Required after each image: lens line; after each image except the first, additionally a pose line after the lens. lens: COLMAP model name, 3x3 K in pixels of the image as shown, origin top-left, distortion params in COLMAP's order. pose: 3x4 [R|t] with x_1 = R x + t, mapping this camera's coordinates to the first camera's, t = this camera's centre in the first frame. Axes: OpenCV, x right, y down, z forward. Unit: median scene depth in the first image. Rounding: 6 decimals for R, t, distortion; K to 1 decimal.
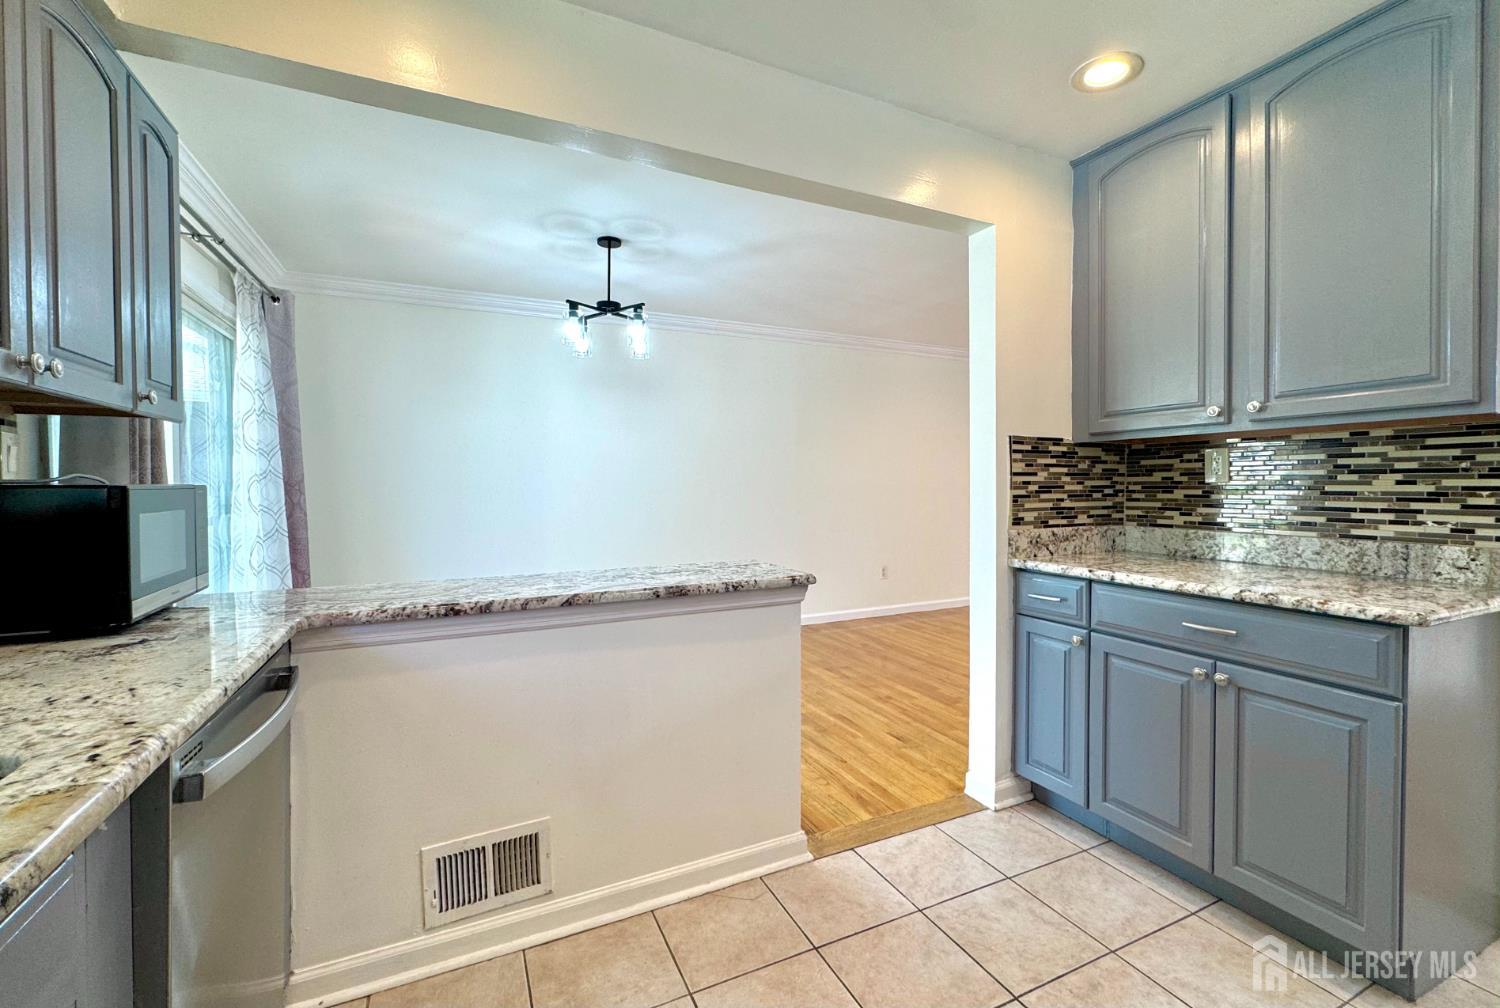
lens RADIAL K [[623.7, 0, 756.5], [0, 623.7, 500.3], [0, 0, 1]] dist [-0.003243, -0.000092]
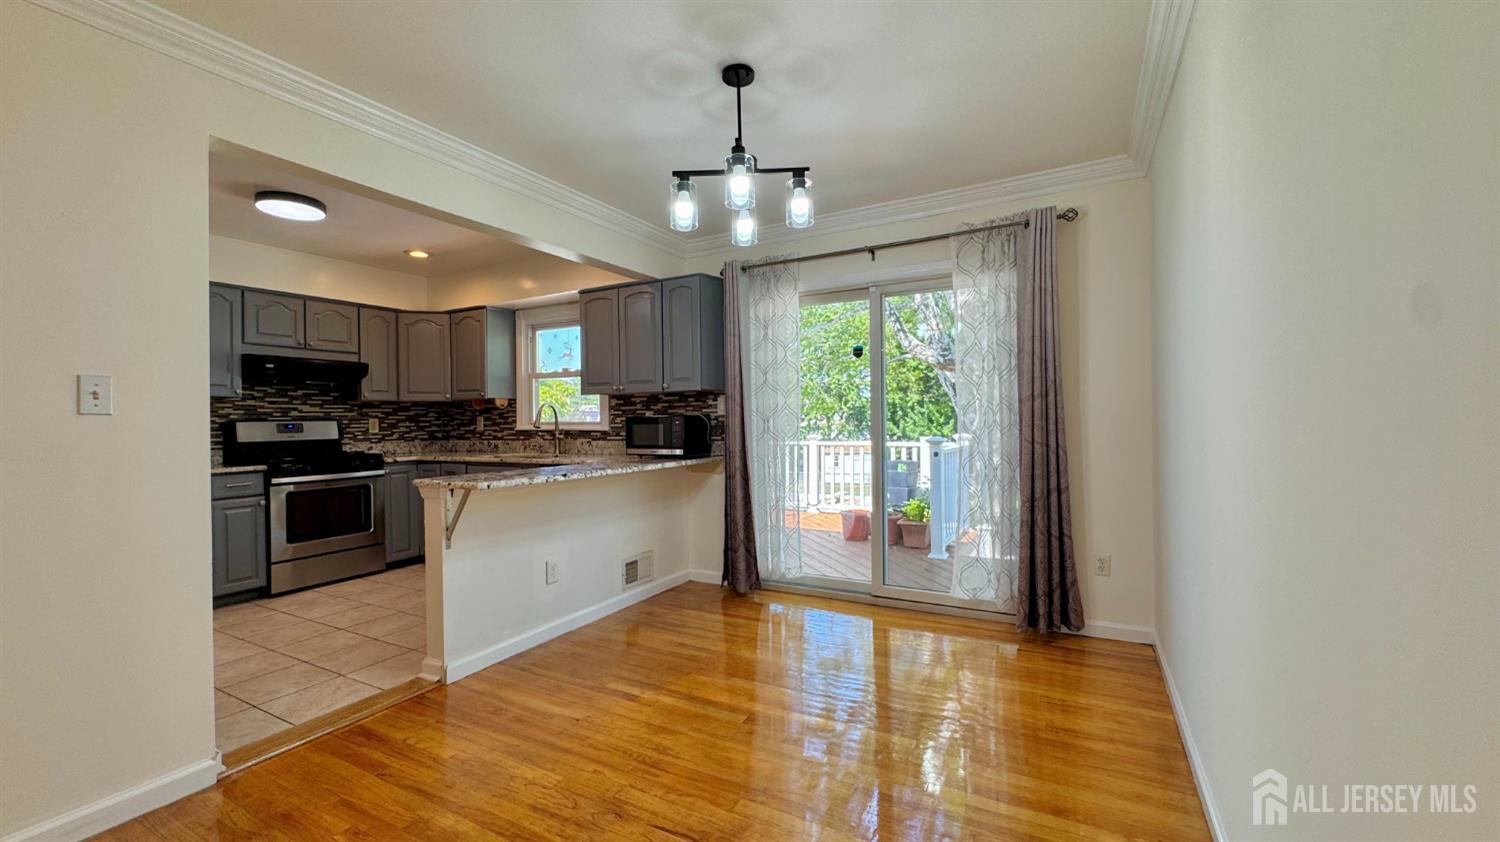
lens RADIAL K [[601.6, 0, 747.3], [0, 601.6, 422.1], [0, 0, 1]] dist [0.001356, 0.000332]
pose [[-0.810477, 0.017202, -0.585518, 0.287014], [0.000814, 0.999601, 0.028241, -0.056263], [0.585770, 0.022412, -0.810168, 2.658518]]
